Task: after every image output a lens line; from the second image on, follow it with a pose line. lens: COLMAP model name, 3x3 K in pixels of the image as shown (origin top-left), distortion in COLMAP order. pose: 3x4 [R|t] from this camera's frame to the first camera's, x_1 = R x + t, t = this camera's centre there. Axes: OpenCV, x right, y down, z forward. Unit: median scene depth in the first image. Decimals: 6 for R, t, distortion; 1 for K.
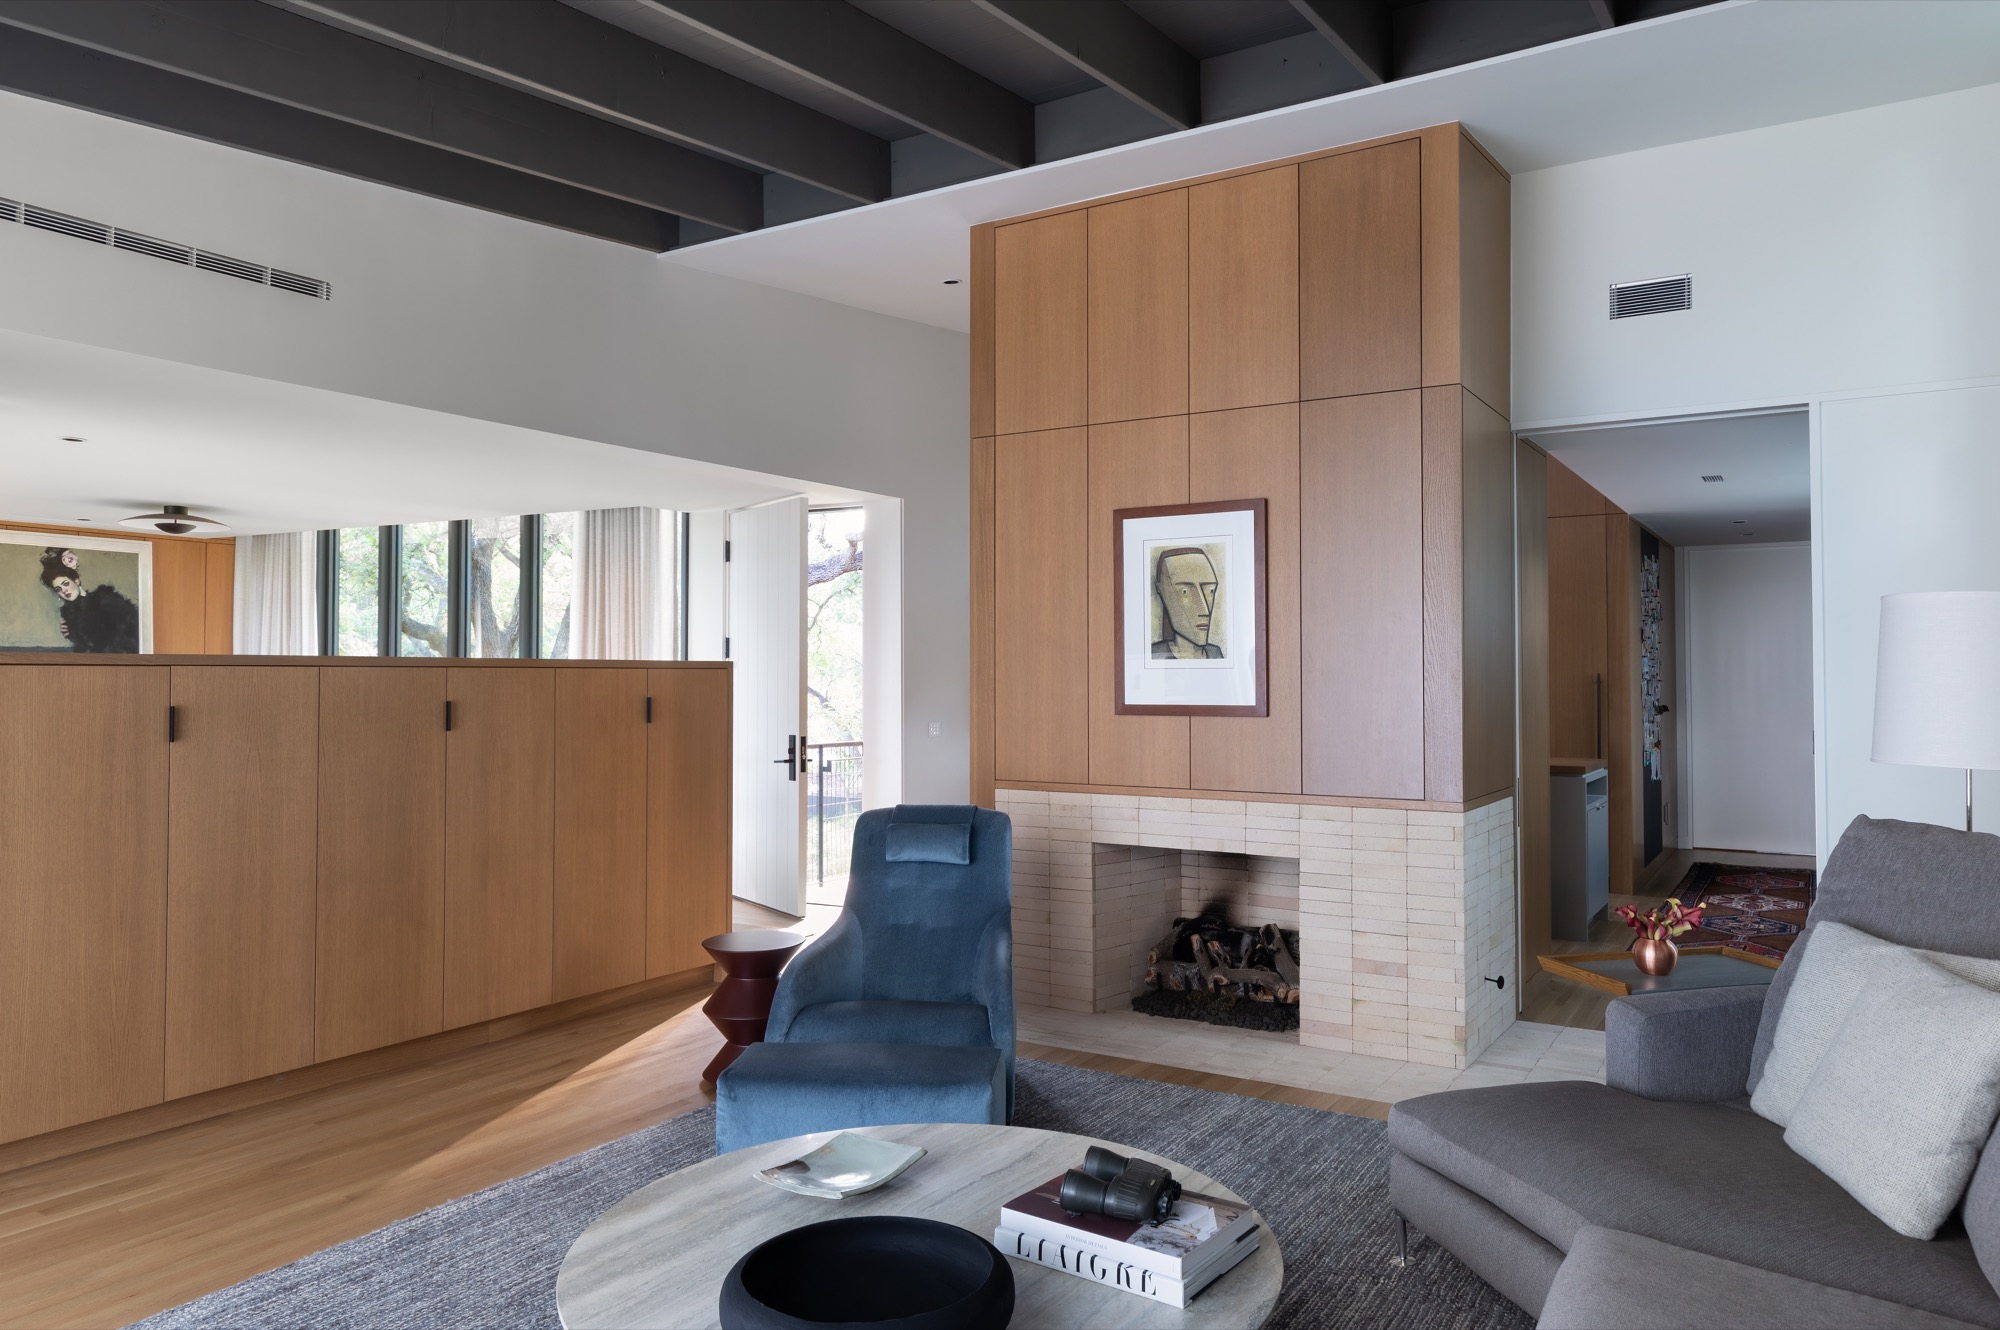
lens RADIAL K [[1341.7, 0, 1000.0], [0, 1341.7, 665.0], [0, 0, 1]] dist [-0.001126, -0.000400]
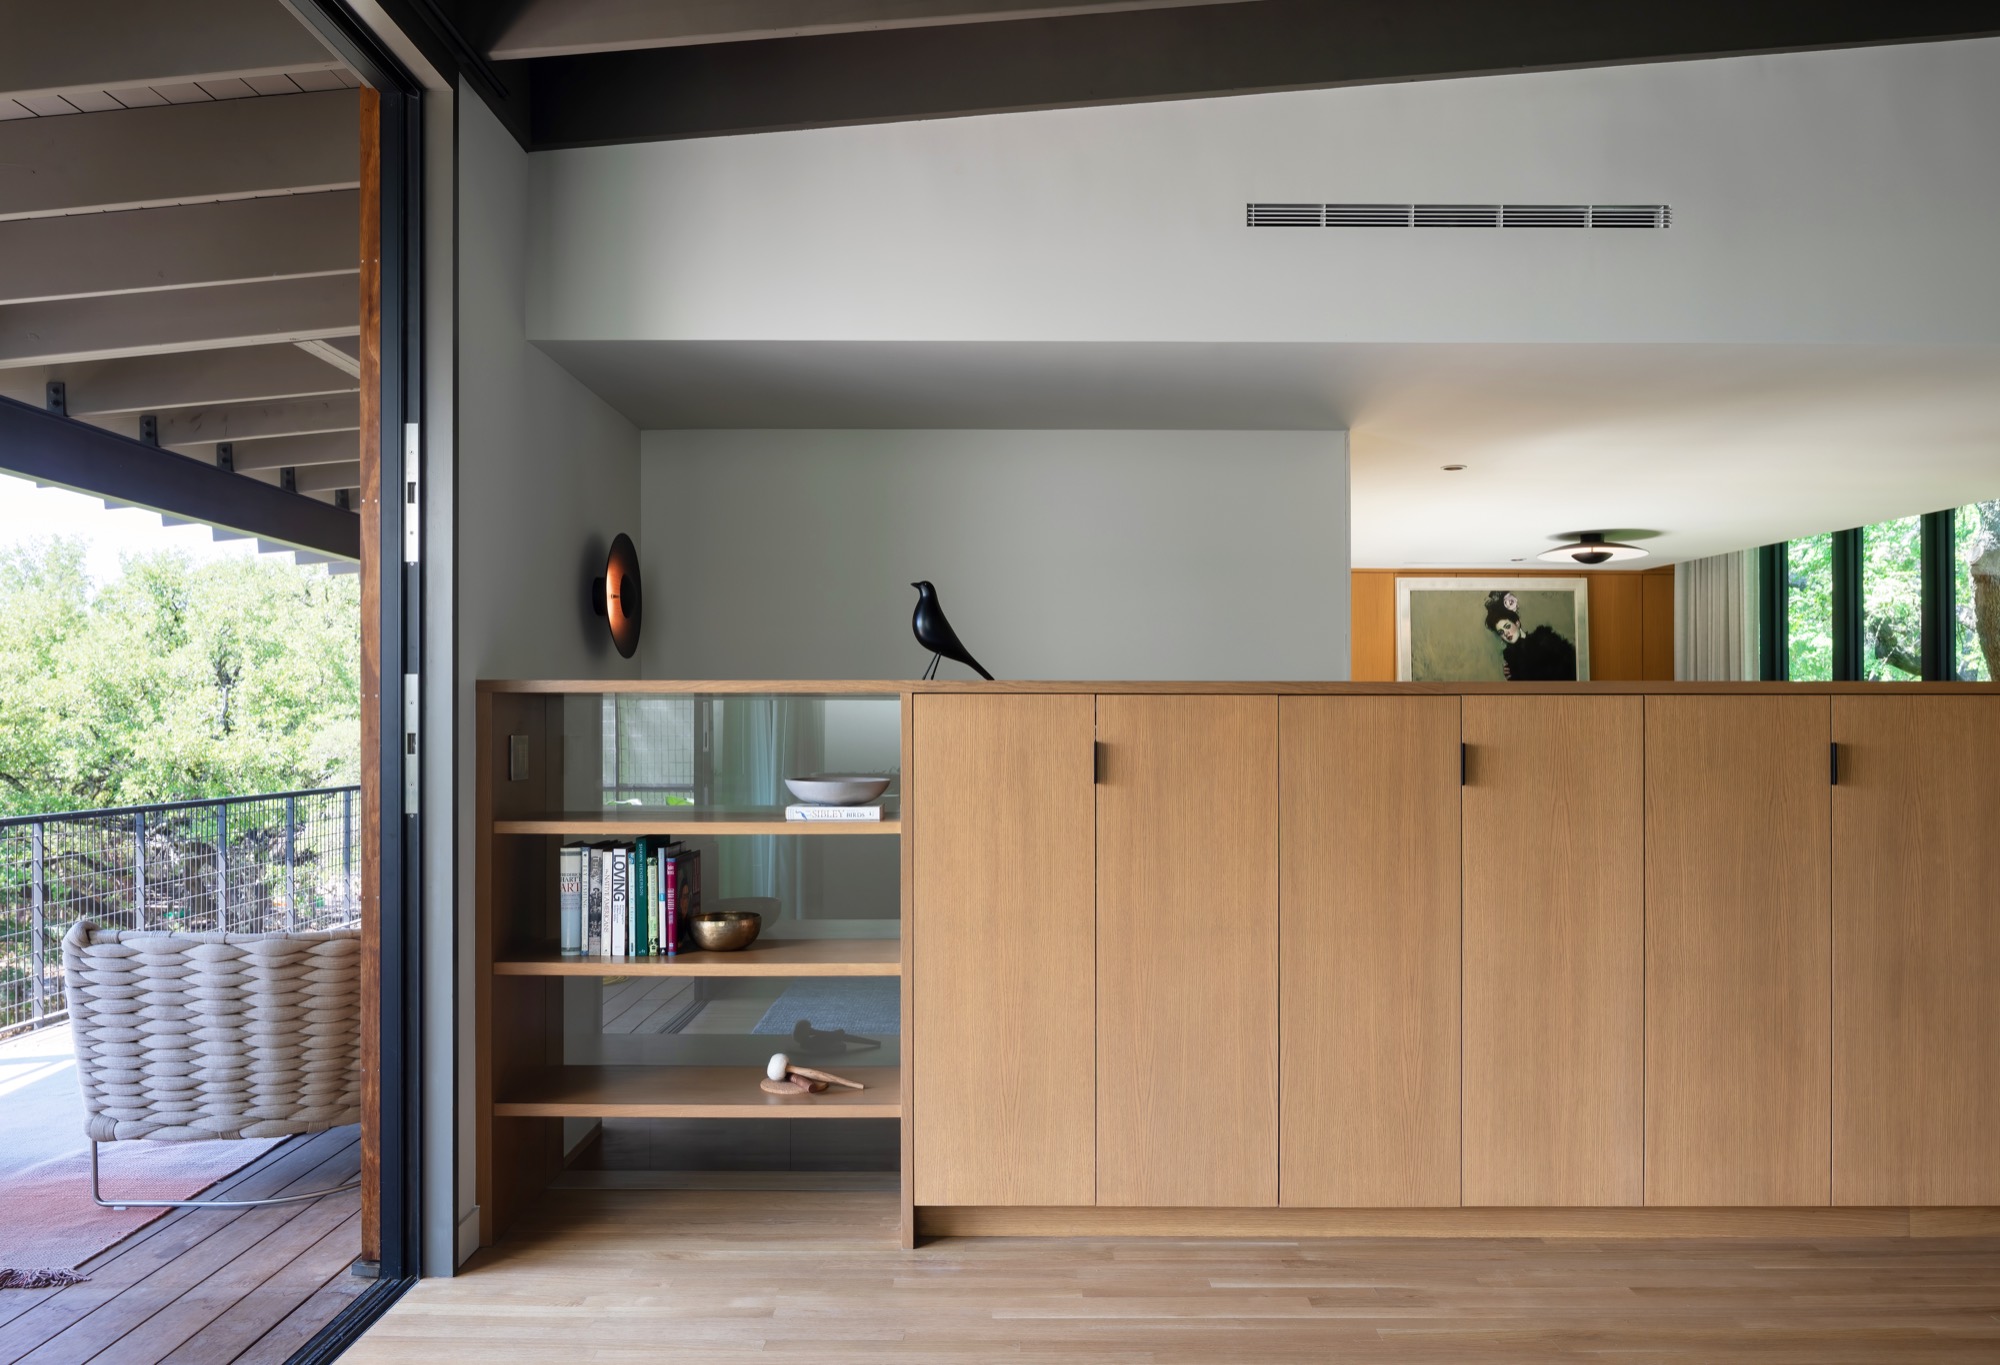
lens RADIAL K [[1402.3, 0, 1002.3], [0, 1402.3, 713.5], [0, 0, 1]] dist [-0.000931, 0.000458]
pose [[0.529137, -0.008093, -0.848498, -0.008088], [0.008308, 0.999956, -0.004357, 0.005925], [0.848496, -0.004743, 0.529181, 0.126439]]
